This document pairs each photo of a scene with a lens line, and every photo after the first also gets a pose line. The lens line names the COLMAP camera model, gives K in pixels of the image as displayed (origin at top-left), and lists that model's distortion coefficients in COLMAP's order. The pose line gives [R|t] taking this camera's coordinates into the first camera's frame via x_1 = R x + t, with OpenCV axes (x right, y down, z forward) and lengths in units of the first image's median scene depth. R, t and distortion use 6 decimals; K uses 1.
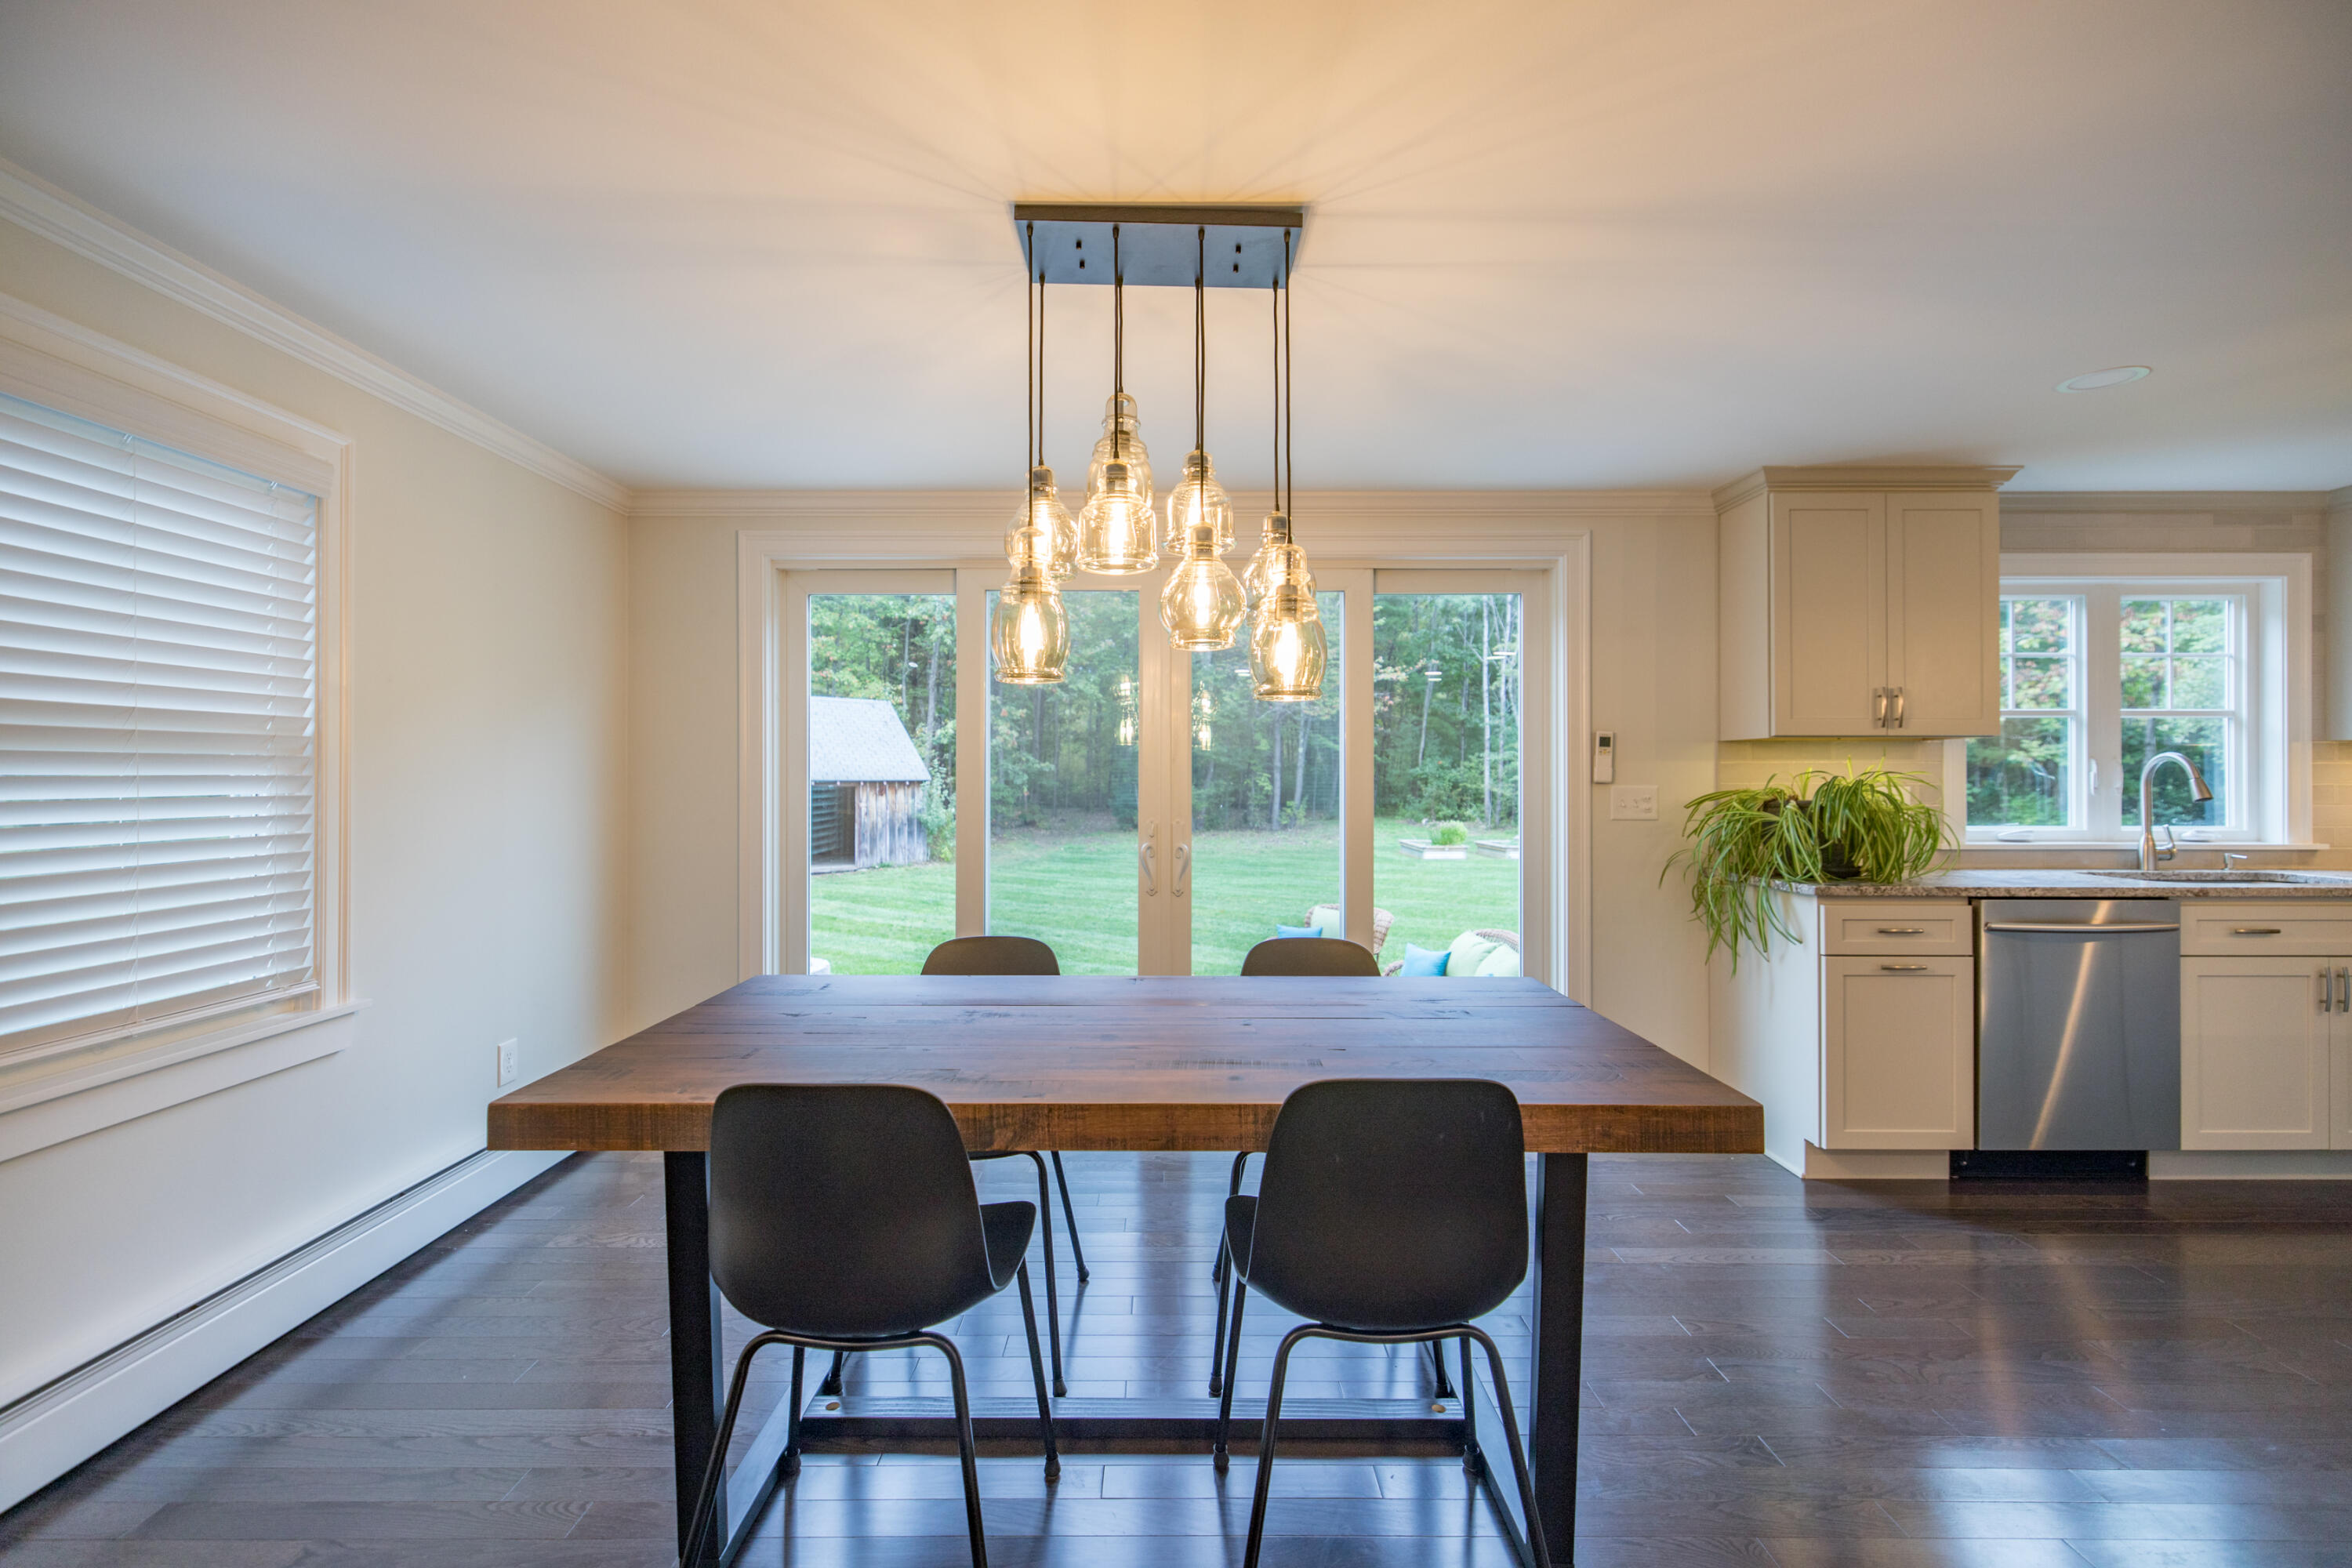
lens RADIAL K [[994.9, 0, 1187.2], [0, 994.9, 766.4], [0, 0, 1]] dist [-0.000317, -0.000048]
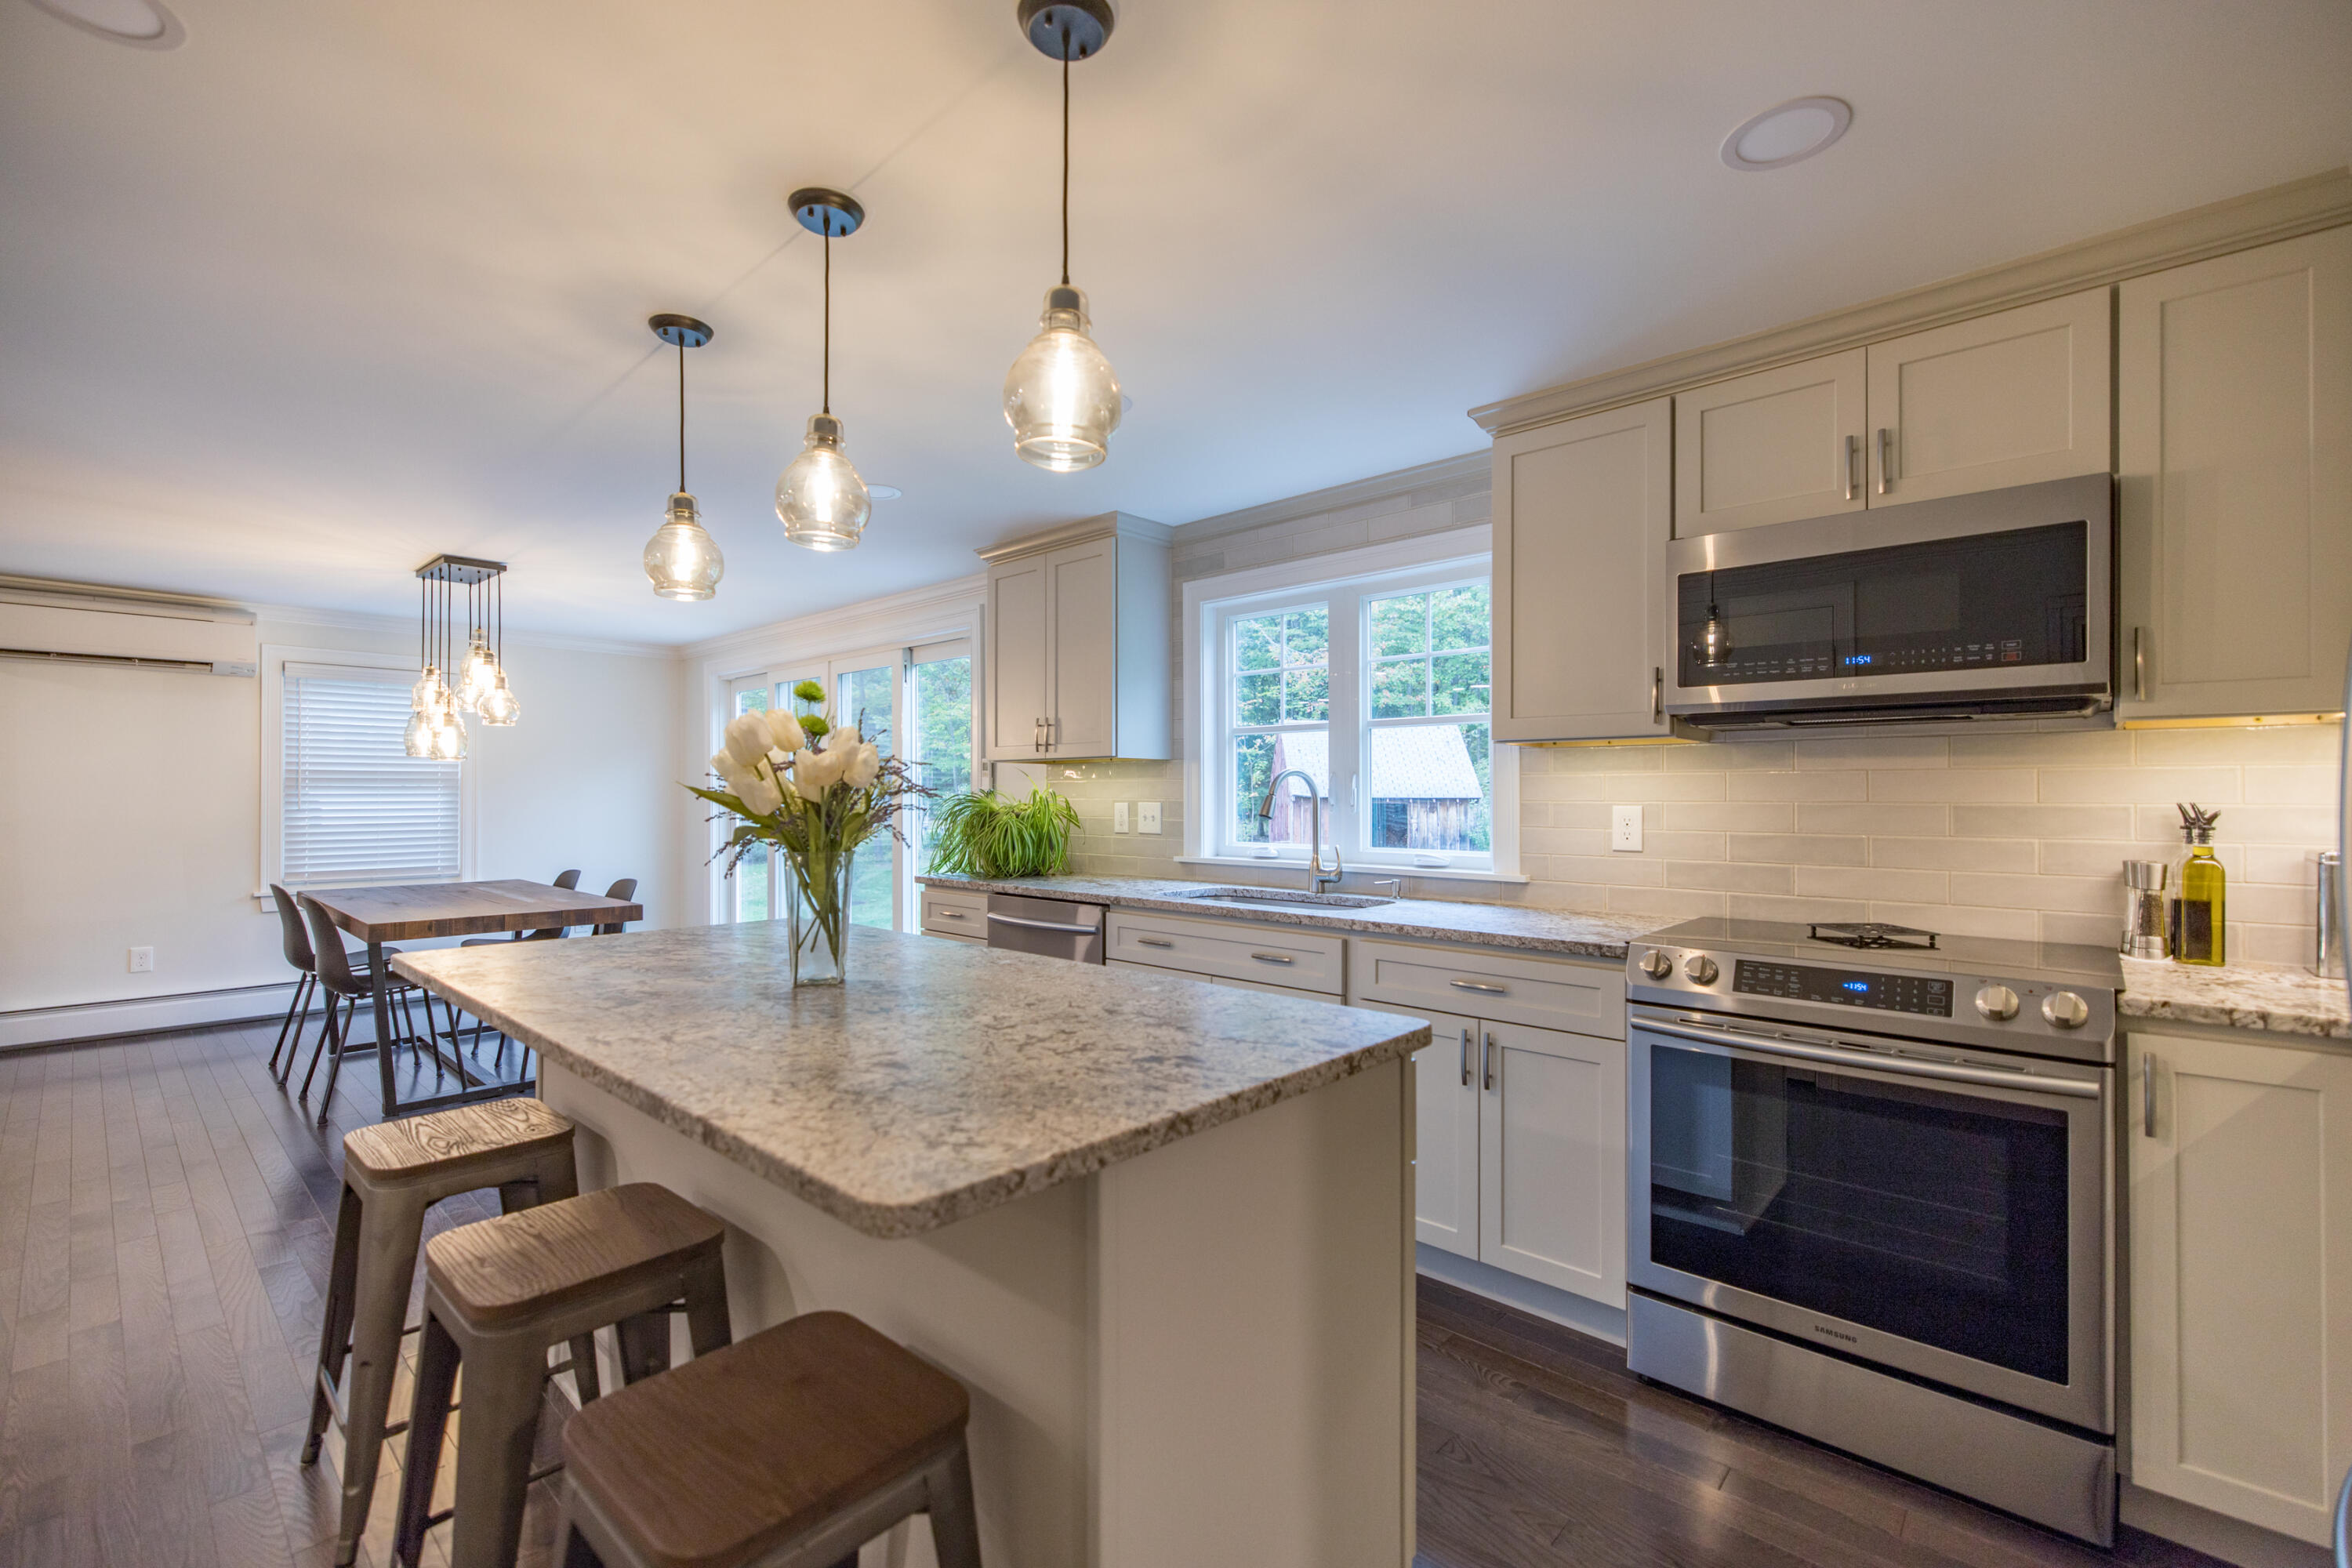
lens RADIAL K [[994.9, 0, 1153.5], [0, 994.9, 792.7], [0, 0, 1]] dist [-0.000317, -0.000048]
pose [[0.729138, -0.003956, -0.684355, 1.499095], [0.009953, 0.999939, 0.004824, 0.003956], [0.684294, -0.010329, 0.729133, 0.205182]]
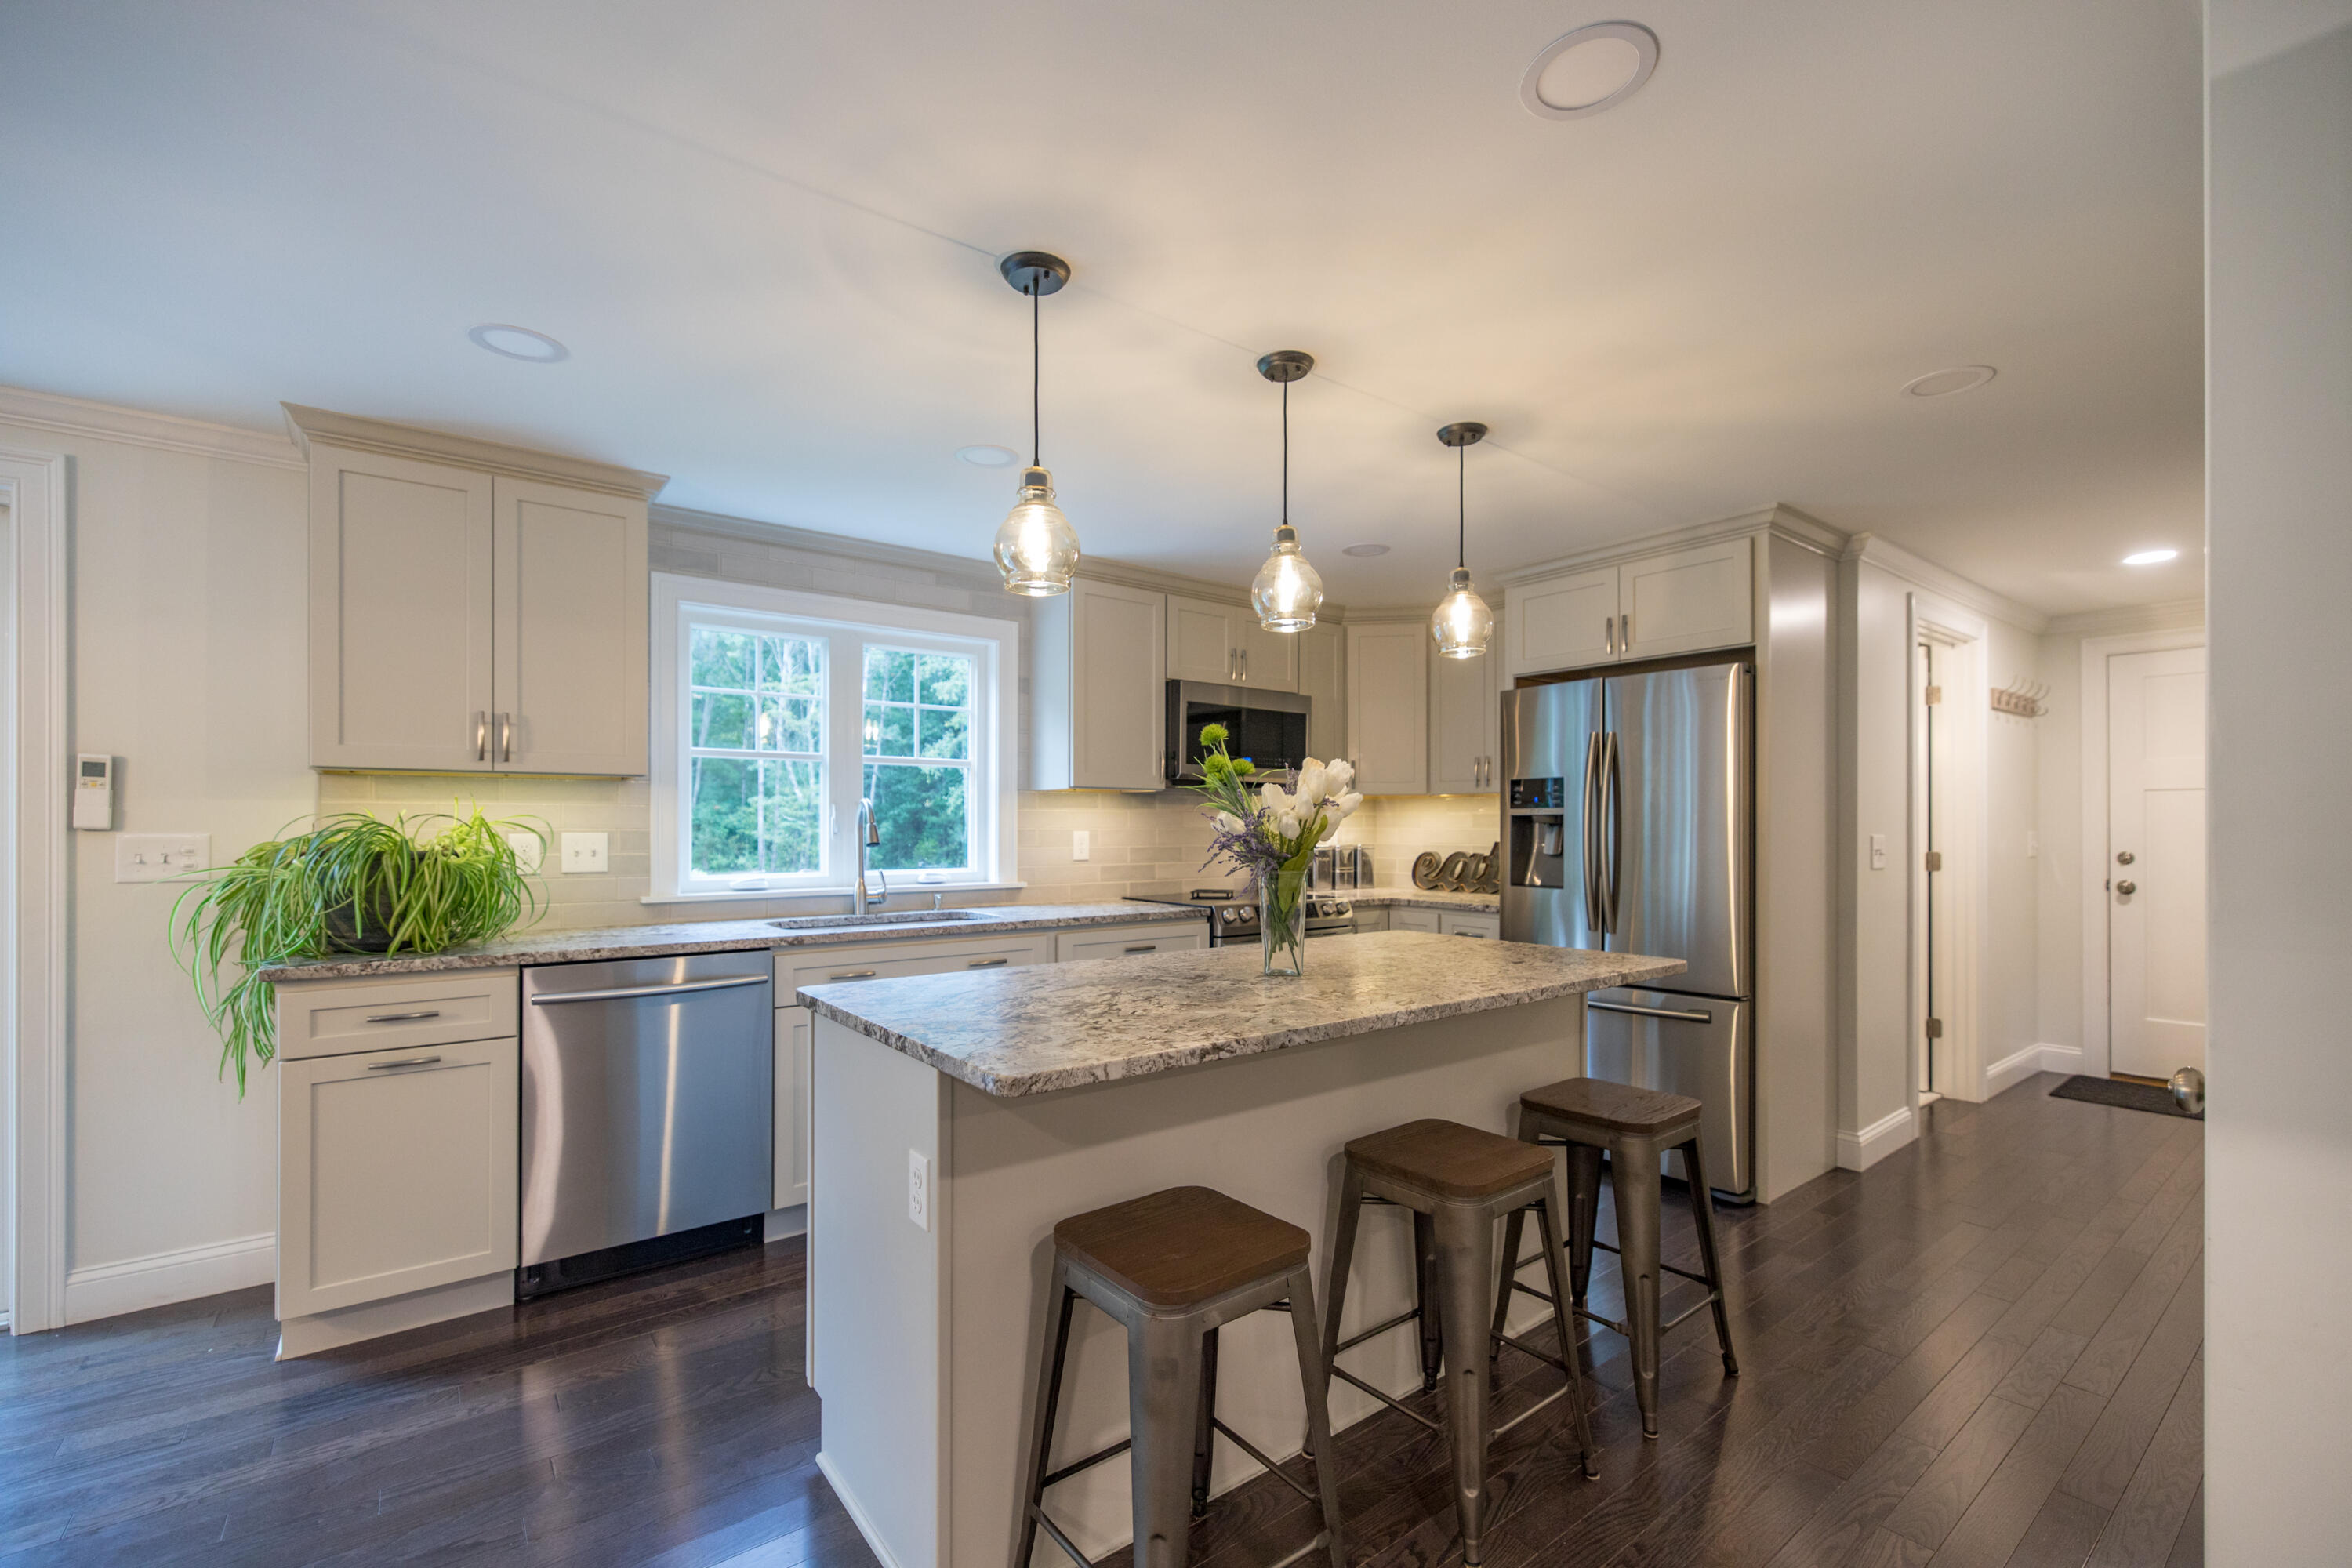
lens RADIAL K [[994.9, 0, 1182.2], [0, 994.9, 816.5], [0, 0, 1]] dist [-0.000317, -0.000048]
pose [[0.792578, 0.004954, 0.609751, 0.607839], [-0.007219, 0.999973, 0.001259, 0.001251], [-0.609728, -0.005399, 0.792592, 0.000777]]
